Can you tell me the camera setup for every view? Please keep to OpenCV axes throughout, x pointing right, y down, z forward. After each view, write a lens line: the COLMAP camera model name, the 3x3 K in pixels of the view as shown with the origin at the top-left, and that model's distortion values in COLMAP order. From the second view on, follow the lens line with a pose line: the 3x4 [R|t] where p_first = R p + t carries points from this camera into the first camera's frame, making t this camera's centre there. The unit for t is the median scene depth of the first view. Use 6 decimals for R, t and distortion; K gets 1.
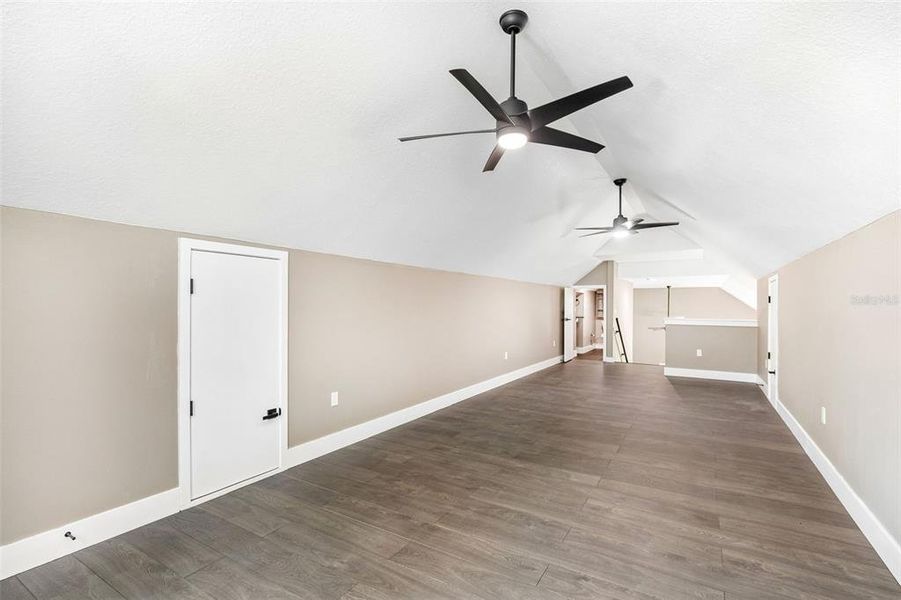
lens RADIAL K [[404.7, 0, 459.0], [0, 404.7, 310.3], [0, 0, 1]] dist [-0.000700, 0.000110]
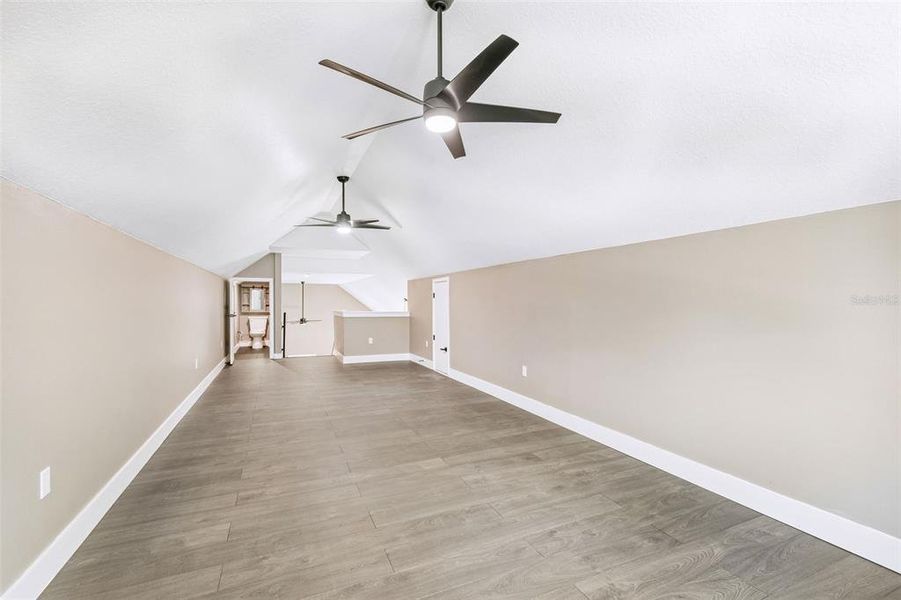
lens RADIAL K [[398.3, 0, 450.5], [0, 398.3, 300.0], [0, 0, 1]] dist [0.000037, -0.000021]
pose [[0.574521, 0.005062, 0.818474, -0.521044], [0.006040, 0.999927, -0.010424, 0.004124], [-0.818467, 0.010932, 0.574449, 0.375430]]
